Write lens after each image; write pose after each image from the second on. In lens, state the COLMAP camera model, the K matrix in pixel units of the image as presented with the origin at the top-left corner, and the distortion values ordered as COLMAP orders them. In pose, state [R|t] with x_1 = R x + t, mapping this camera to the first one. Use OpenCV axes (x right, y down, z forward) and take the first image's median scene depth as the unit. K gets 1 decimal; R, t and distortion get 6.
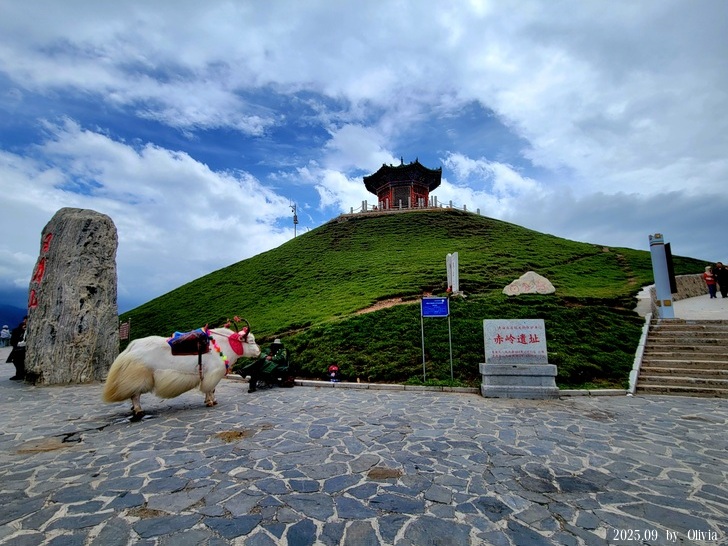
lens RADIAL K [[330.5, 0, 364.0], [0, 330.5, 273.0], [0, 0, 1]] dist [-0.001068, -0.000056]
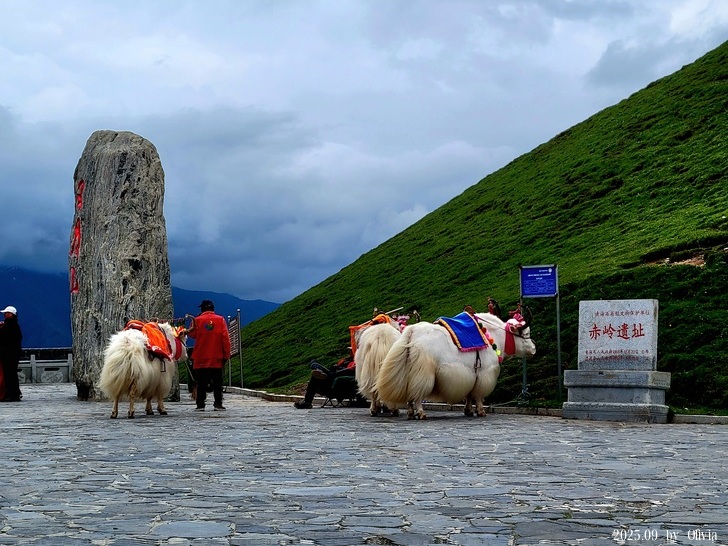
lens RADIAL K [[1719.0, 0, 364.0], [0, 1719.0, 273.0], [0, 0, 1]] dist [0.123456, 0.362136]
pose [[0.796311, -0.023810, -0.604419, 1.623573], [0.092132, 0.992341, 0.082291, -0.174228], [0.597830, -0.121216, 0.792405, -1.458964]]
